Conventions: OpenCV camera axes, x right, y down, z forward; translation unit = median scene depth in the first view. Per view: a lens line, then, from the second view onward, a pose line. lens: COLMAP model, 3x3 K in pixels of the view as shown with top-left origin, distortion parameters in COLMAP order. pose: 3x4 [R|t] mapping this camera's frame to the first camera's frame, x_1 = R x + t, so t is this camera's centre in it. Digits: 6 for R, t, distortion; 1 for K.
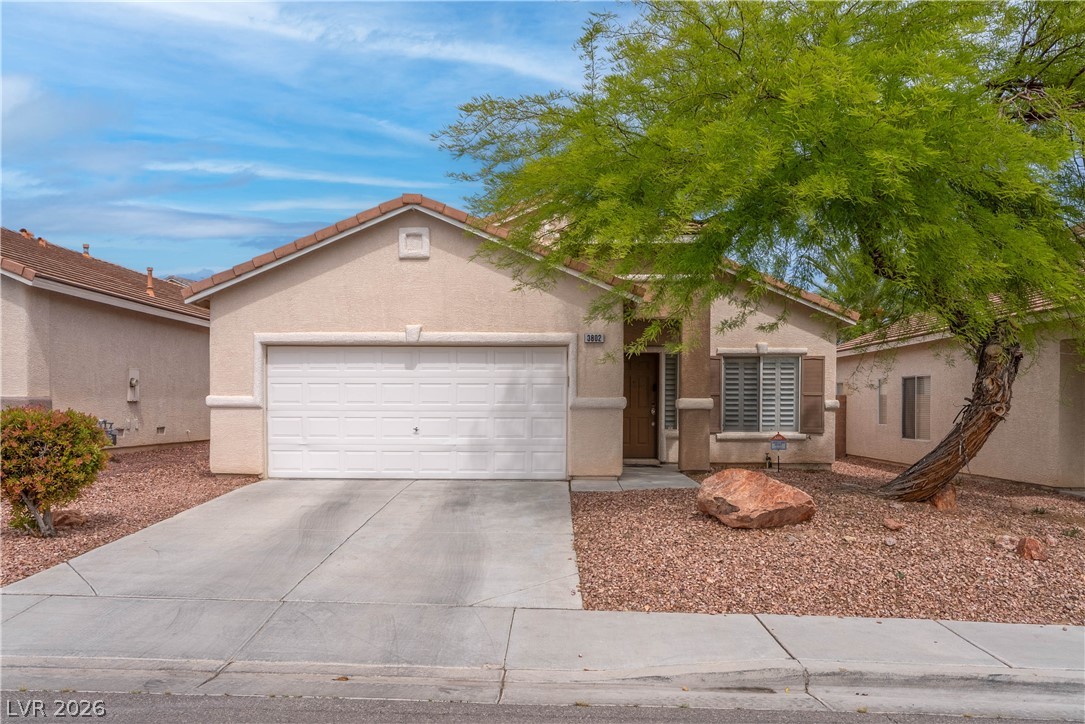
lens RADIAL K [[802.6, 0, 525.1], [0, 802.6, 406.9], [0, 0, 1]] dist [0.004721, 0.001836]
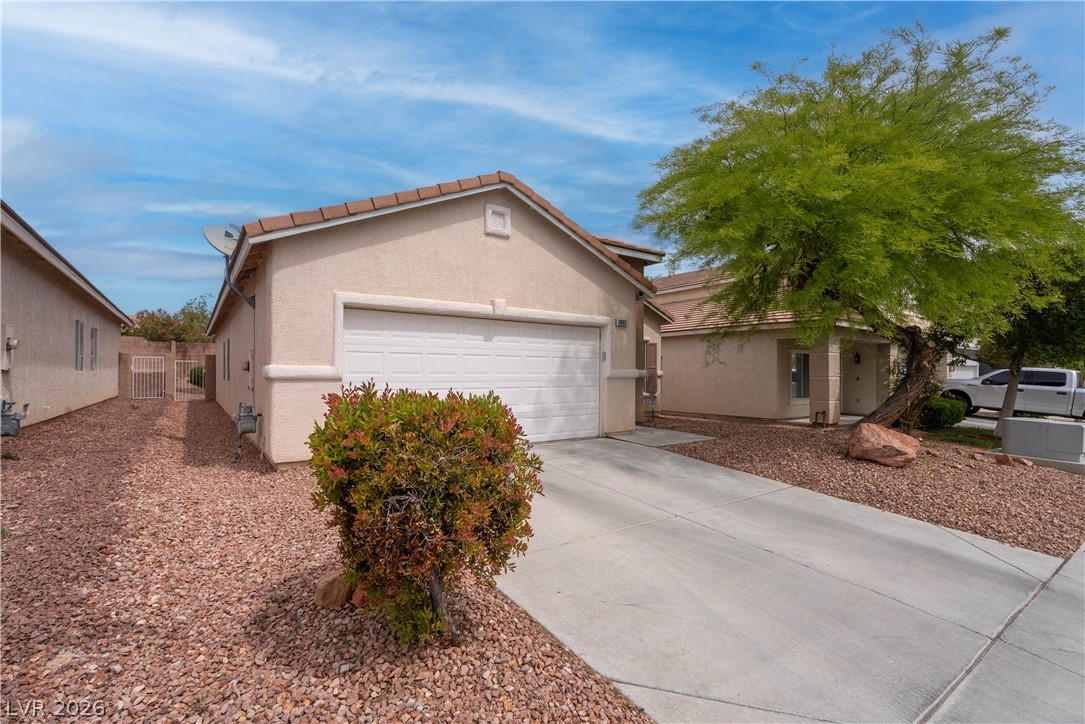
lens RADIAL K [[492.7, 0, 540.6], [0, 492.7, 366.2], [0, 0, 1]] dist [-0.018297, 0.005556]
pose [[0.789159, 0.008896, 0.614125, -0.483009], [-0.003117, 0.999940, -0.010479, -0.008265], [-0.614181, 0.006355, 0.789139, 0.459185]]
